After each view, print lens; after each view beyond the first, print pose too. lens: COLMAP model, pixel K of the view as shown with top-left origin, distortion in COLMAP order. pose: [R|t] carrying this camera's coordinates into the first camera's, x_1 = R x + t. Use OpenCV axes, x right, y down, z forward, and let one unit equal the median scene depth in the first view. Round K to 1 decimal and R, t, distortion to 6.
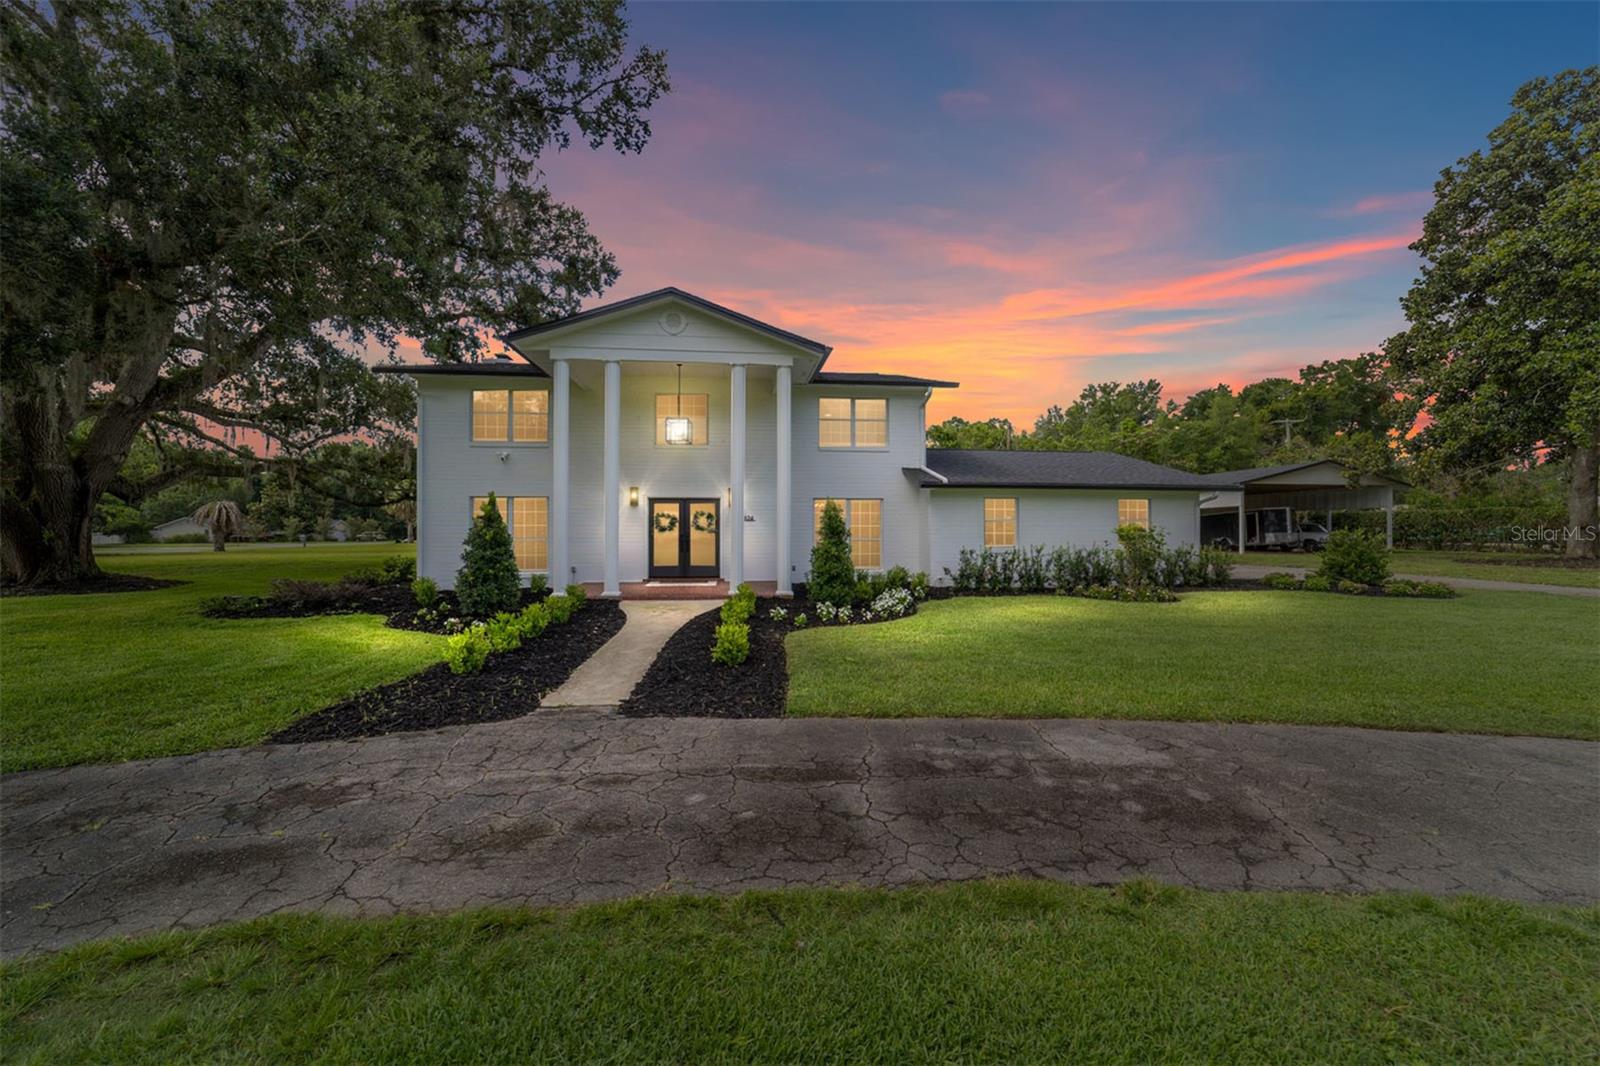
lens RADIAL K [[624.5, 0, 796.3], [0, 624.5, 533.8], [0, 0, 1]] dist [-0.010982, 0.000224]
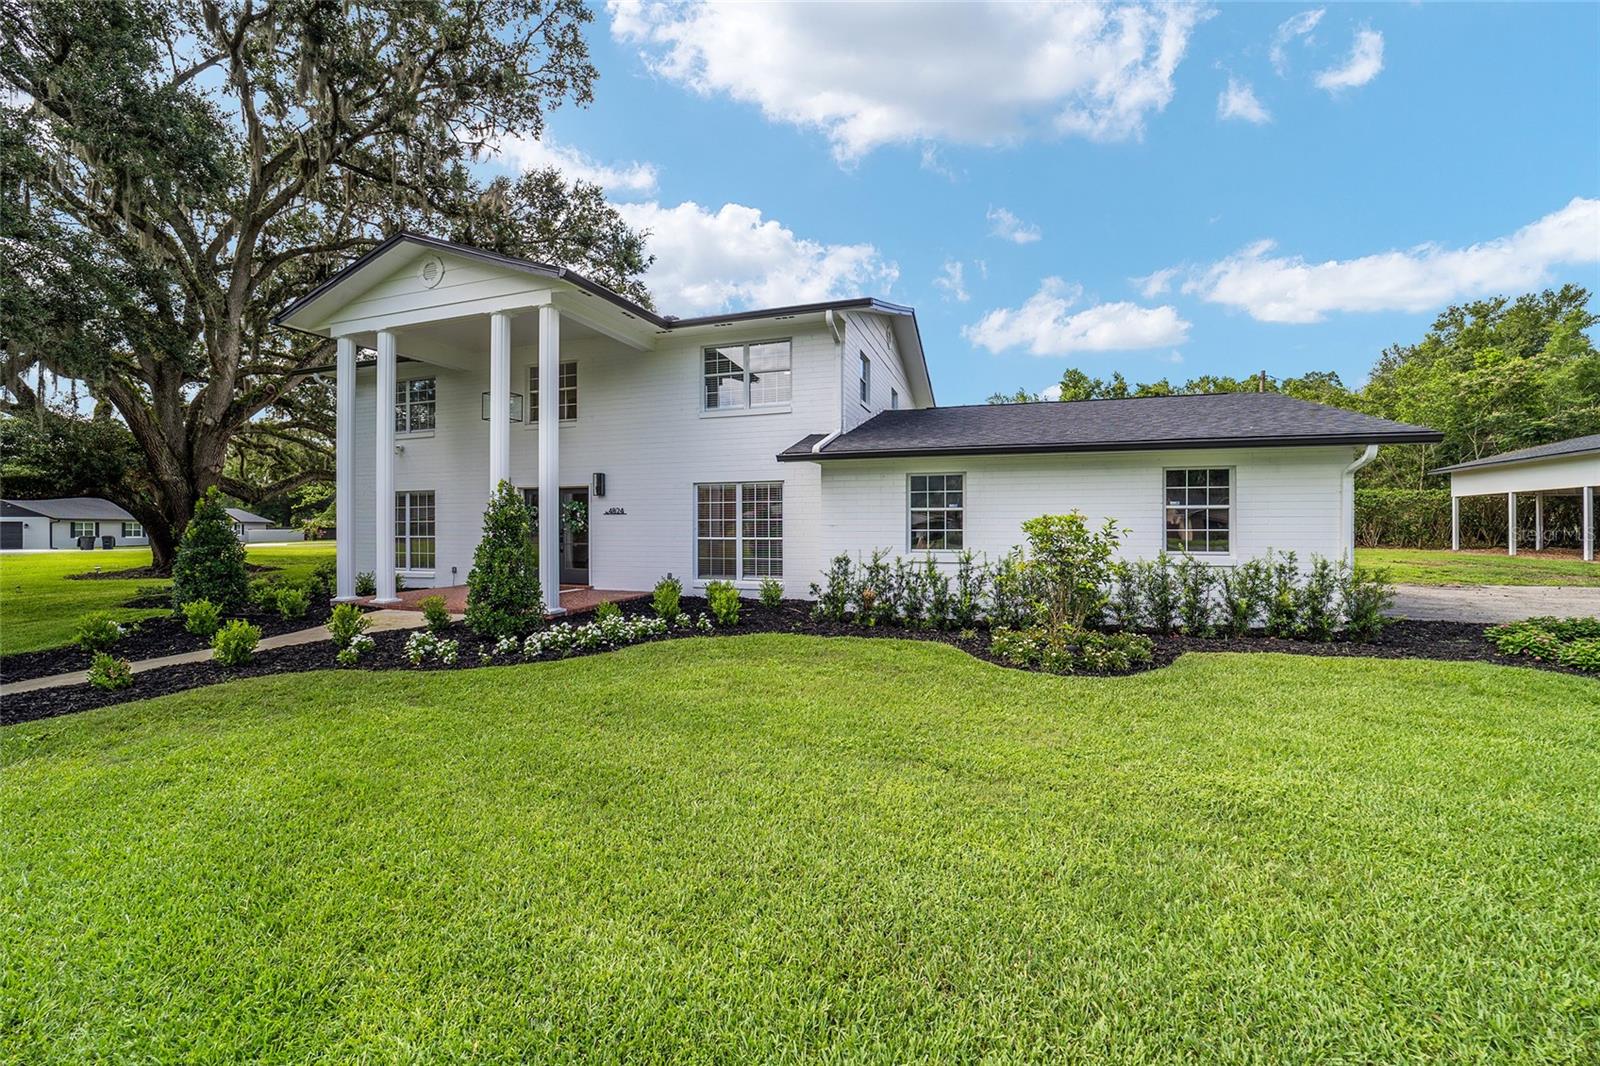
lens RADIAL K [[651.1, 0, 820.0], [0, 651.1, 537.0], [0, 0, 1]] dist [-0.023487, -0.000135]
pose [[0.904946, 0.003714, -0.425511, 0.462925], [-0.001505, 0.999984, 0.005526, 0.002776], [0.425524, -0.004361, 0.904937, 0.330399]]
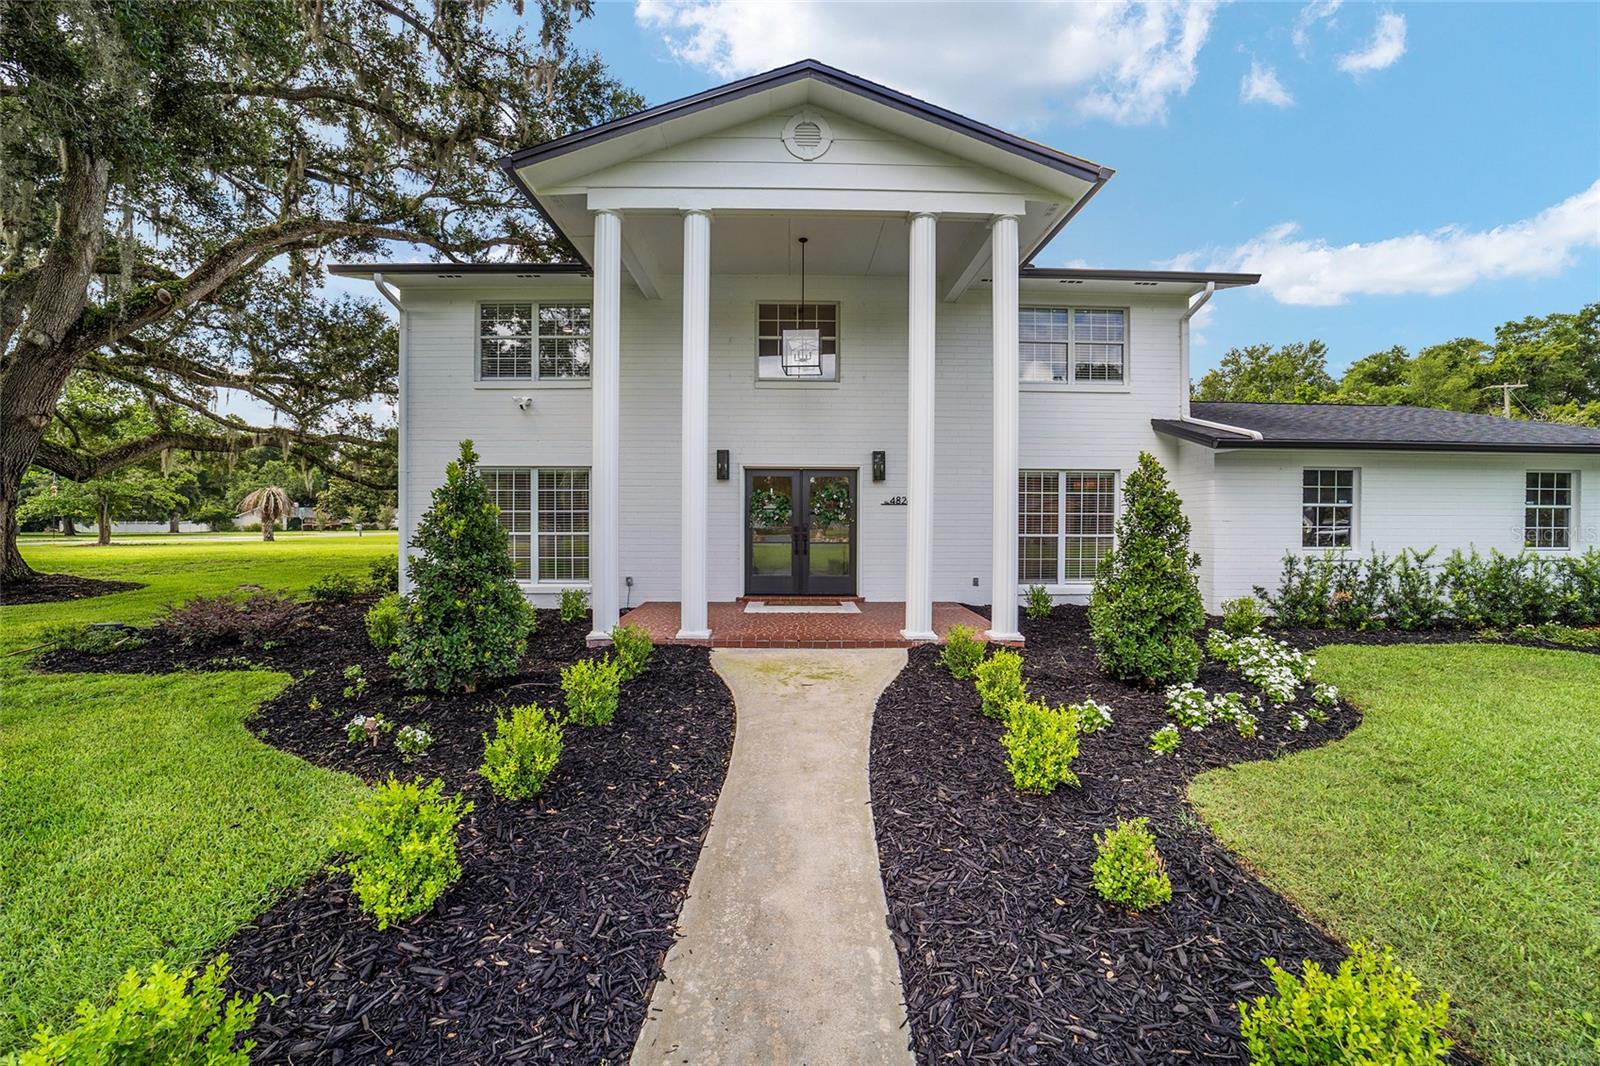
lens RADIAL K [[627.4, 0, 789.1], [0, 627.4, 531.8], [0, 0, 1]] dist [-0.028072, 0.000175]
pose [[0.995040, 0.005500, -0.099320, -0.116227], [-0.004280, 0.999913, 0.012497, -0.001278], [0.099380, -0.012010, 0.994977, 0.335101]]
